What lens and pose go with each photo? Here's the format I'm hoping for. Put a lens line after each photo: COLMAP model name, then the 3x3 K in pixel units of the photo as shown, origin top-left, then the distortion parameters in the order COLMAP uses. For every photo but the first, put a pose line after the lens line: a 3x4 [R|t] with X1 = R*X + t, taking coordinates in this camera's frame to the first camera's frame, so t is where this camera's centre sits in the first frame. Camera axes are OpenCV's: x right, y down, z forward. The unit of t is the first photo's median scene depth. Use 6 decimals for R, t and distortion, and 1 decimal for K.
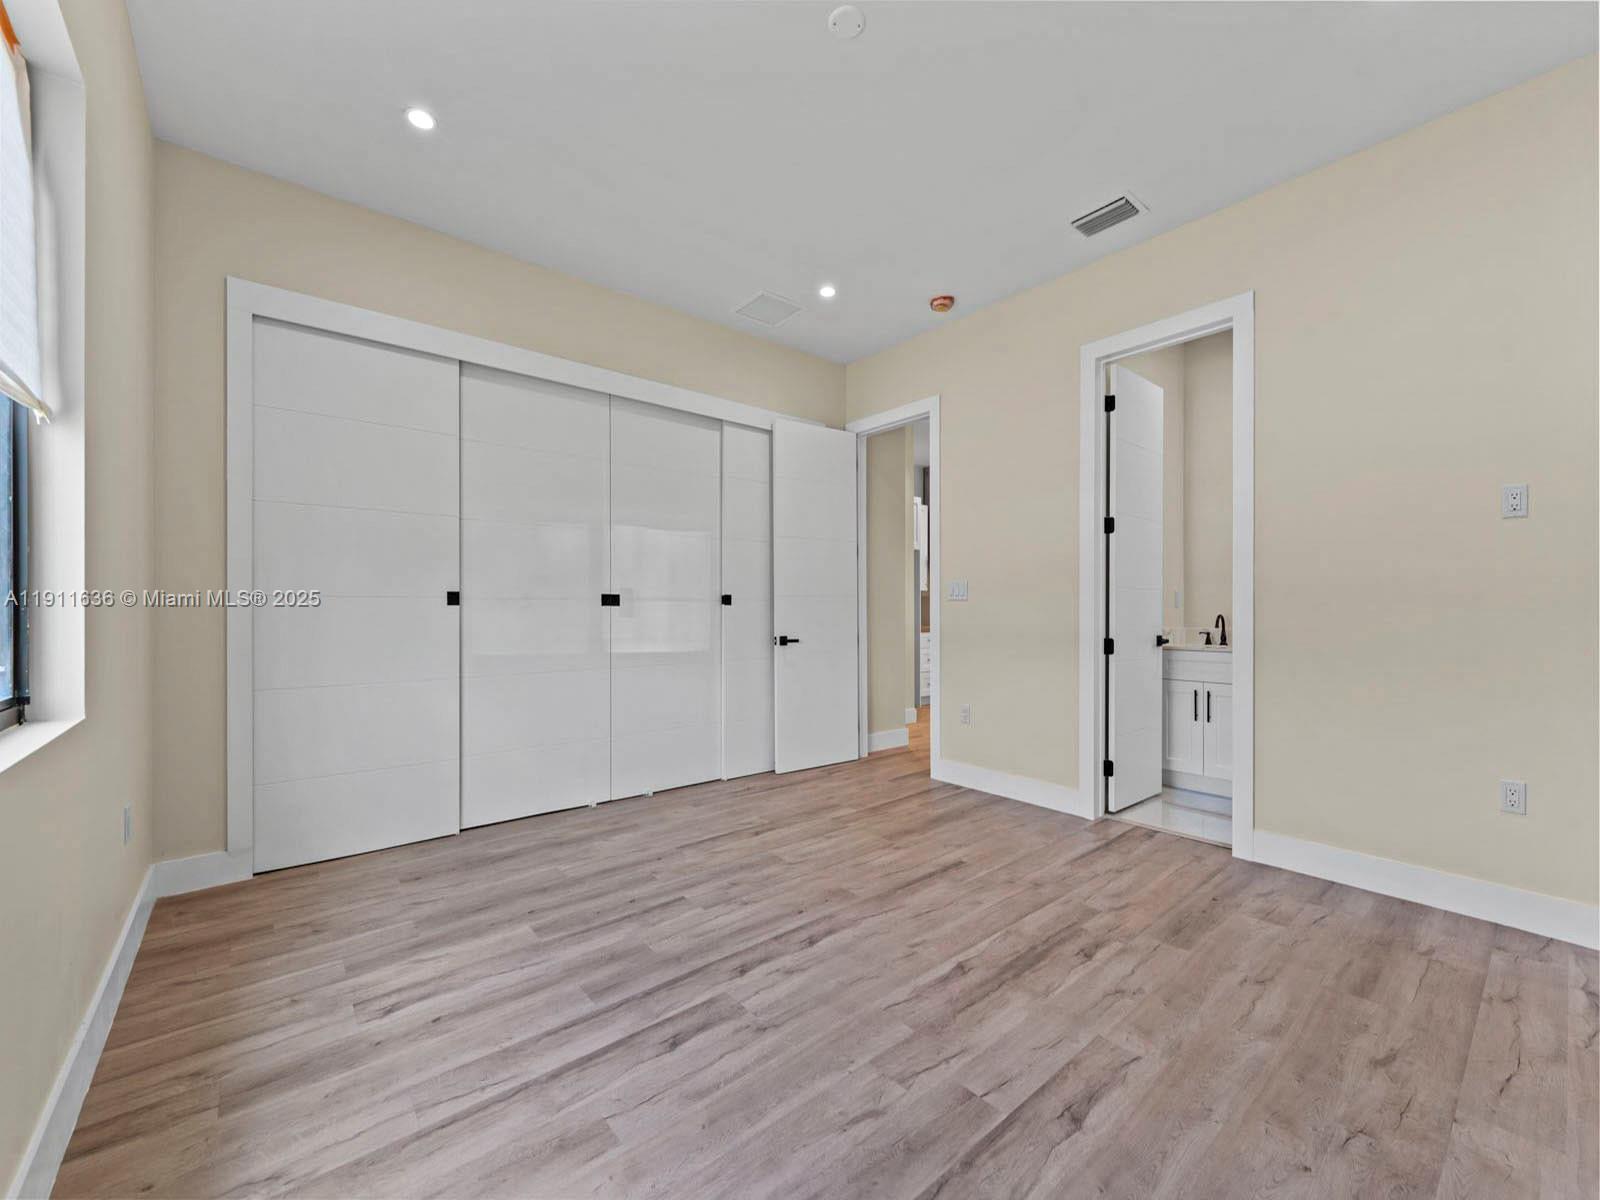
lens RADIAL K [[646.7, 0, 800.2], [0, 646.7, 607.1], [0, 0, 1]] dist [0.000158, -0.000808]
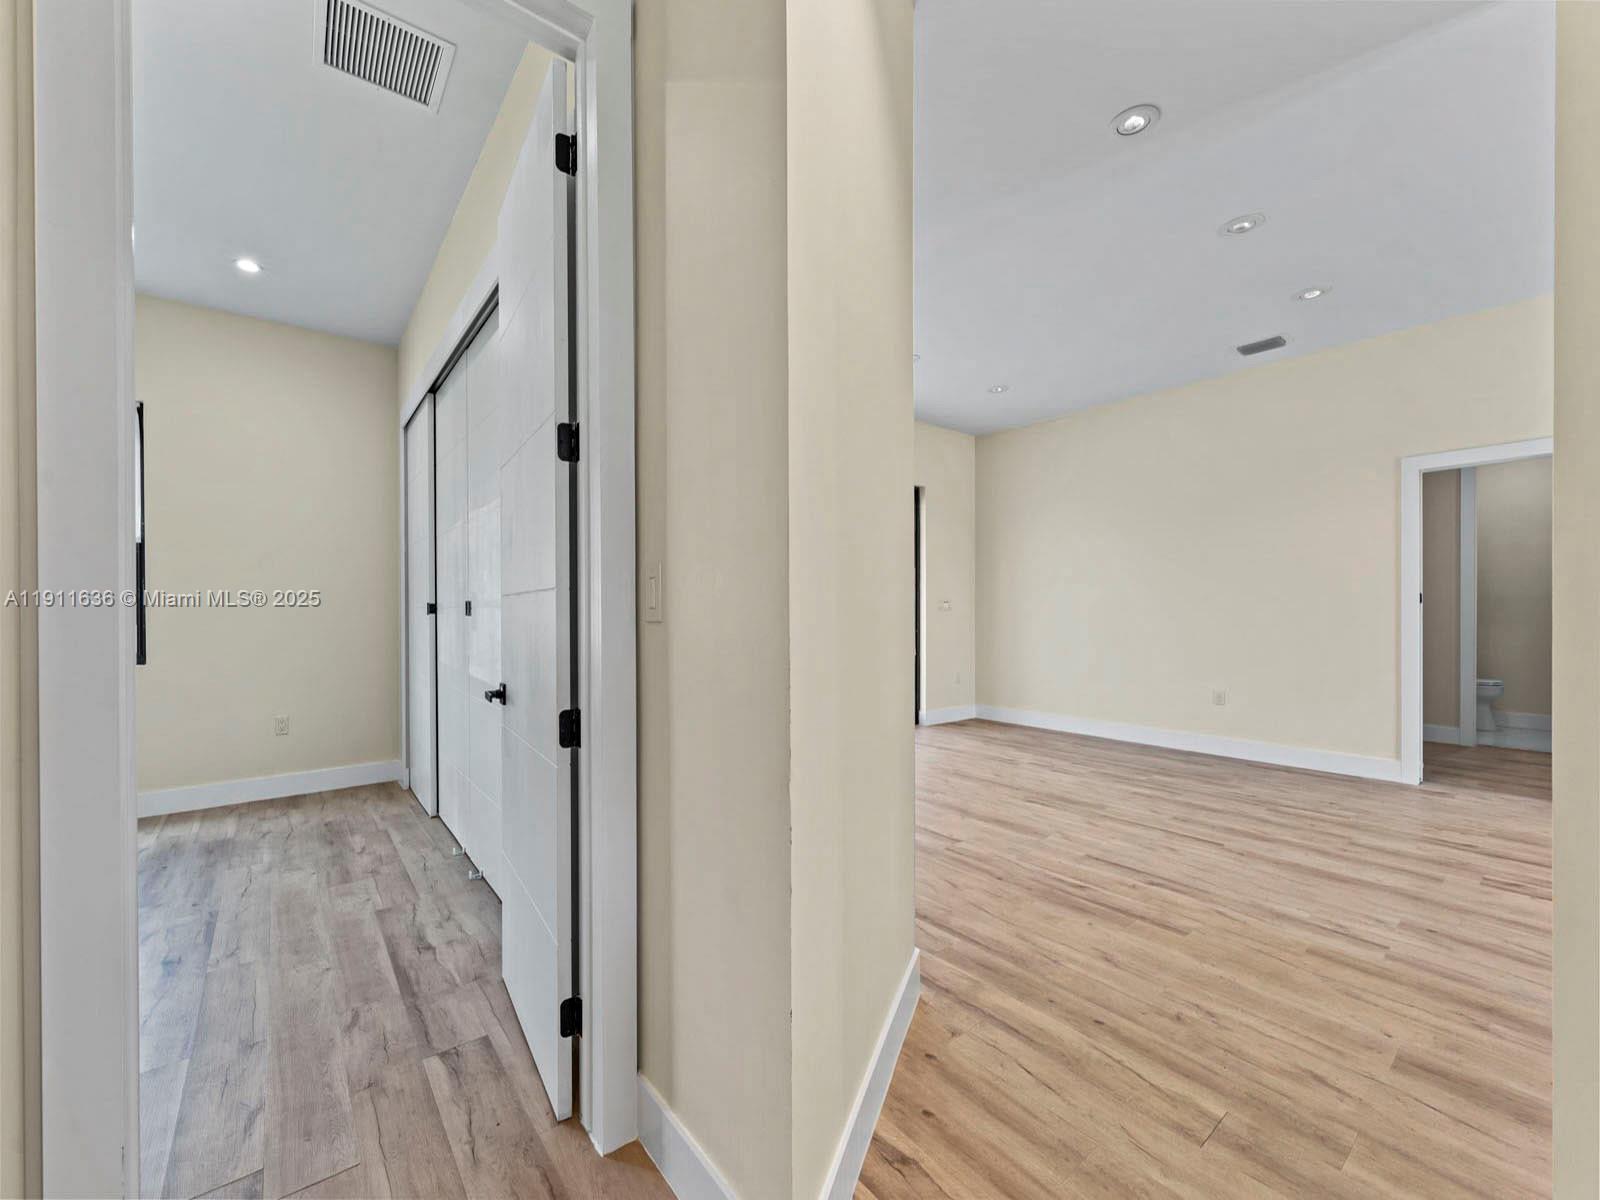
lens RADIAL K [[646.7, 0, 796.0], [0, 646.7, 611.1], [0, 0, 1]] dist [0.000158, -0.000808]
pose [[-0.026442, 0.007273, -0.999624, 0.894274], [0.010013, 0.999925, 0.007010, -0.017697], [0.999600, -0.009823, -0.026513, 2.566764]]
